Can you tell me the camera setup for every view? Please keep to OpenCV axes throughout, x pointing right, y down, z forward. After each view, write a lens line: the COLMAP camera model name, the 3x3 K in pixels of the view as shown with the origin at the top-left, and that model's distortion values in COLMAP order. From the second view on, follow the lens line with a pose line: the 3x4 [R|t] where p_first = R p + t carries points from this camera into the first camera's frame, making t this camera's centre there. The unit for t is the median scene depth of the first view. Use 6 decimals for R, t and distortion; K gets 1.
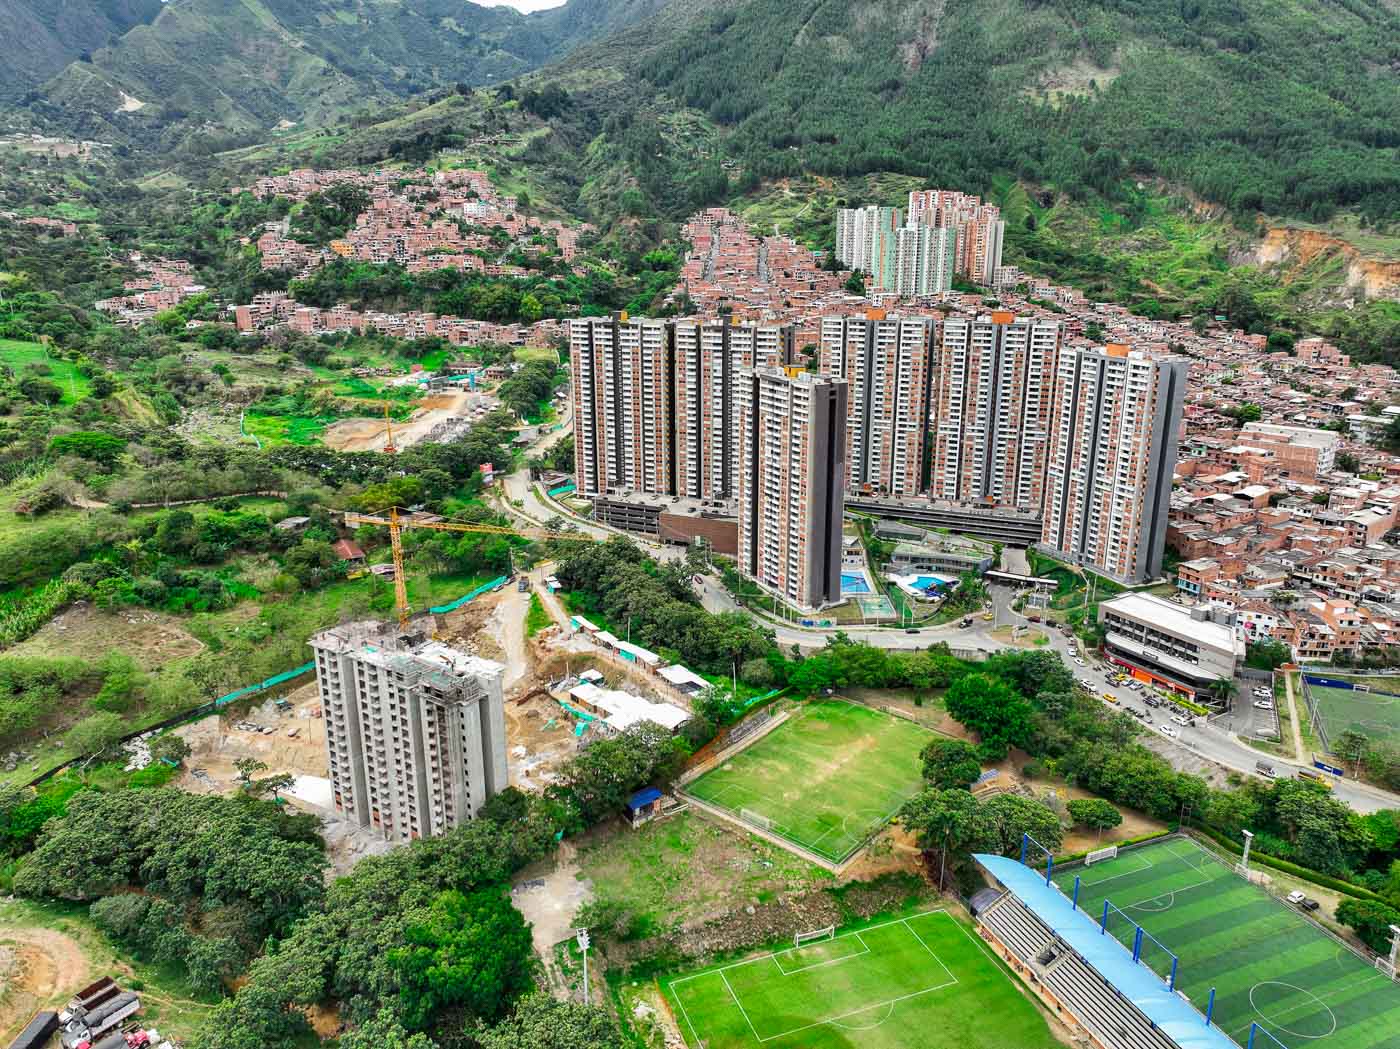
lens RADIAL K [[983.7, 0, 698.3], [0, 983.7, 526.8], [0, 0, 1]] dist [0.002794, 0.007993]
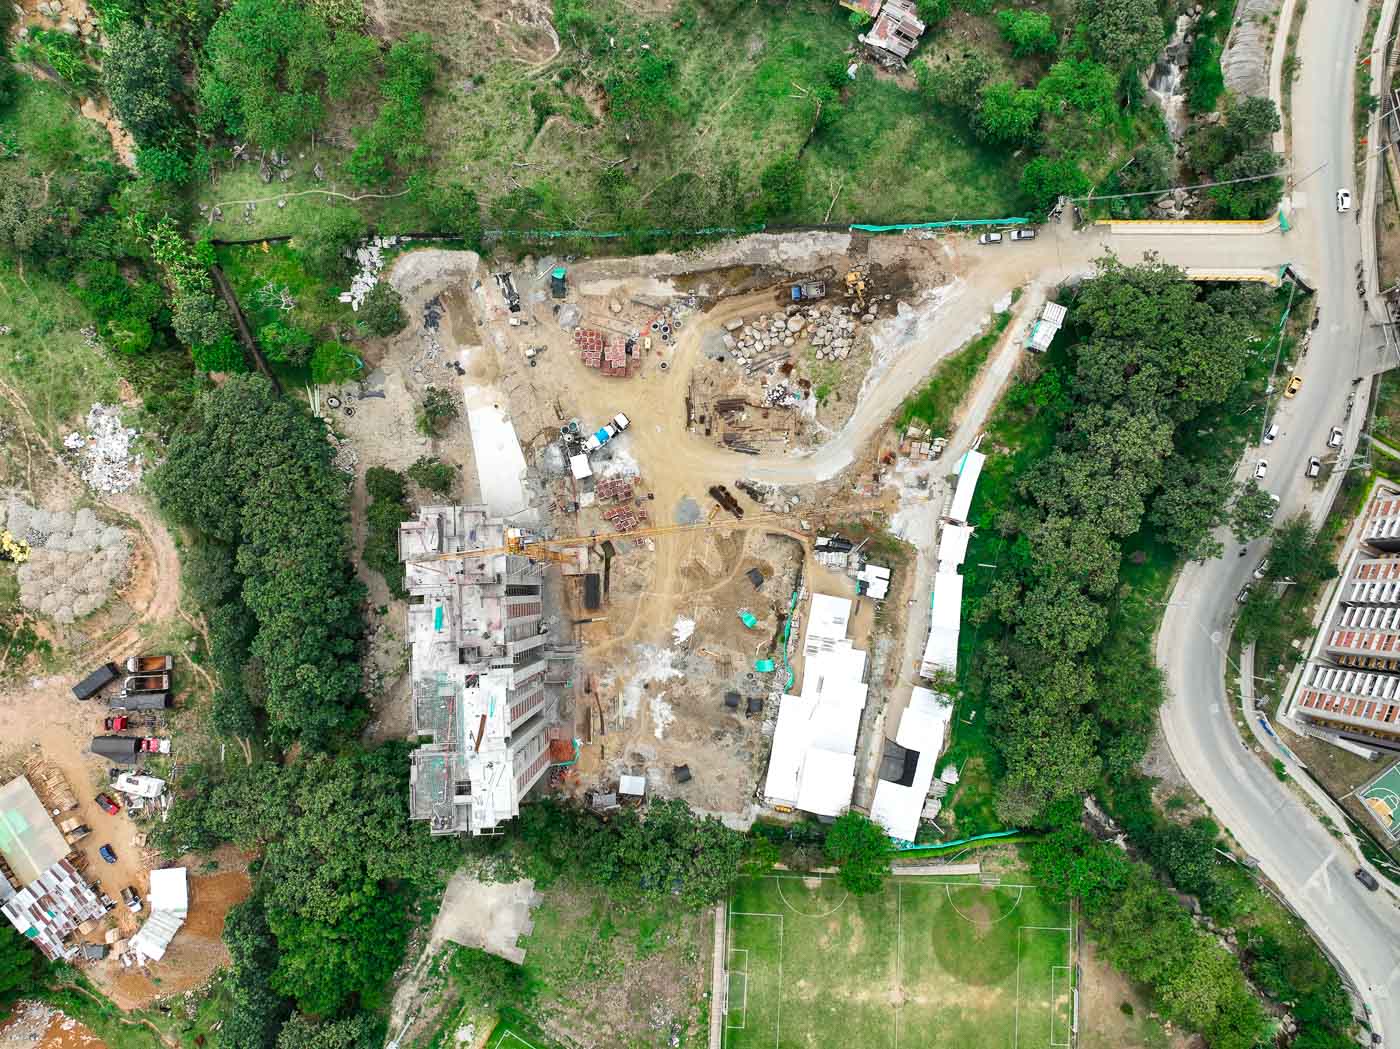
lens RADIAL K [[983.7, 0, 696.2], [0, 983.7, 519.6], [0, 0, 1]] dist [0.002794, 0.007993]
pose [[0.613065, 0.788135, -0.054718, -0.025696], [-0.227577, 0.242501, 0.943081, -0.065390], [0.756545, -0.565718, 0.328030, 0.102897]]
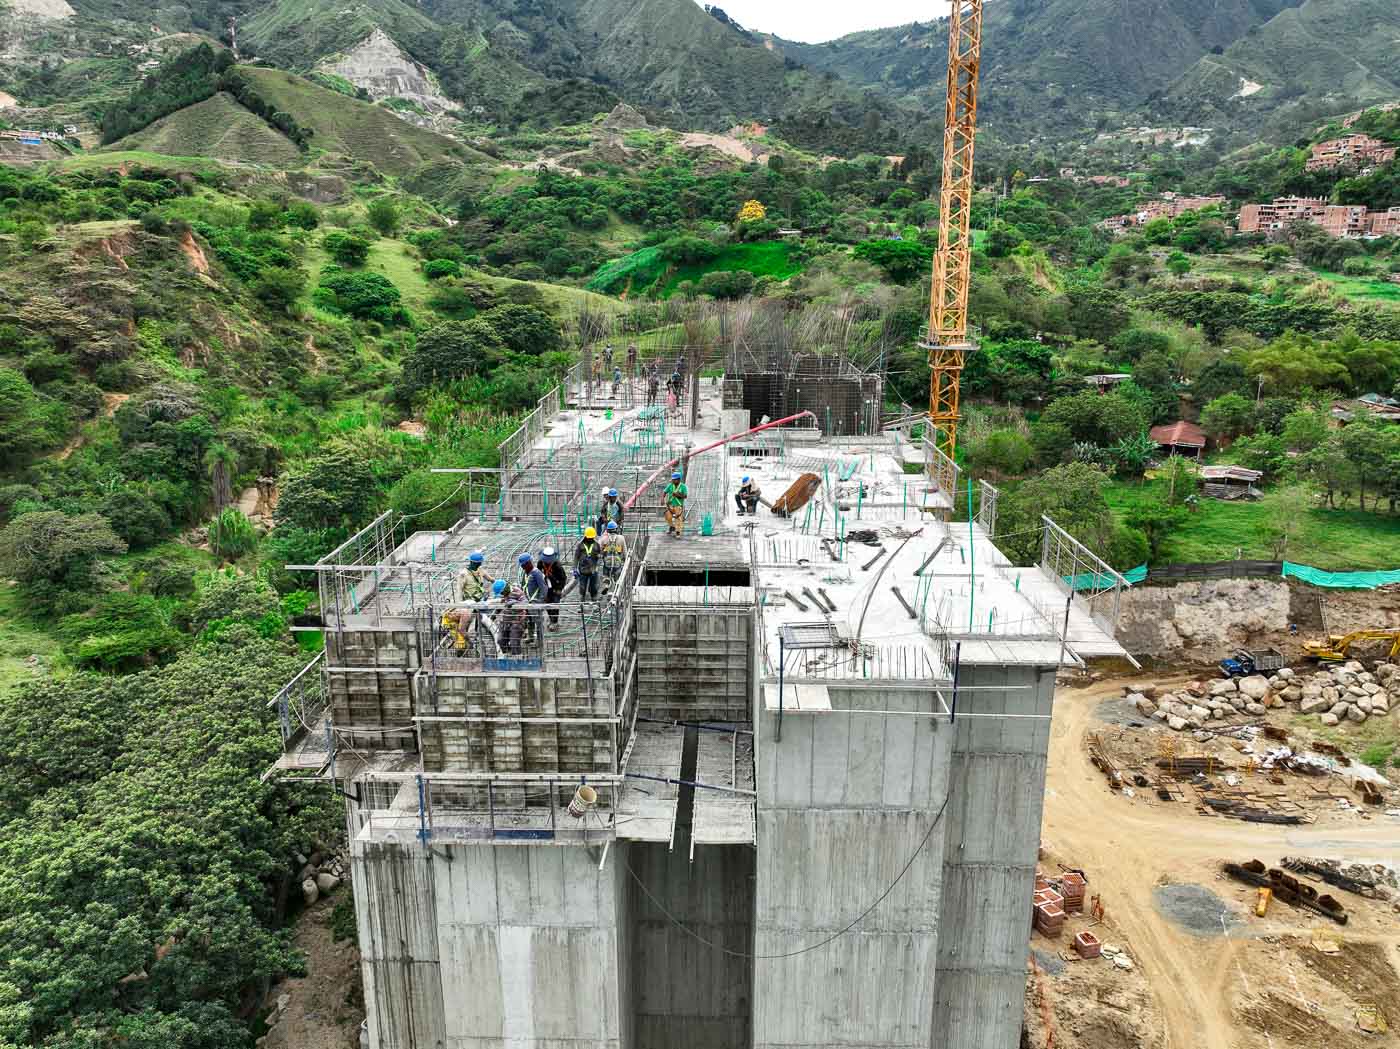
lens RADIAL K [[983.7, 0, 697.6], [0, 983.7, 524.5], [0, 0, 1]] dist [0.002794, 0.007993]
pose [[0.551943, 0.215267, -0.805617, -0.015156], [-0.238105, 0.966568, 0.095144, 0.013928], [0.799165, 0.139307, 0.584747, 0.095452]]
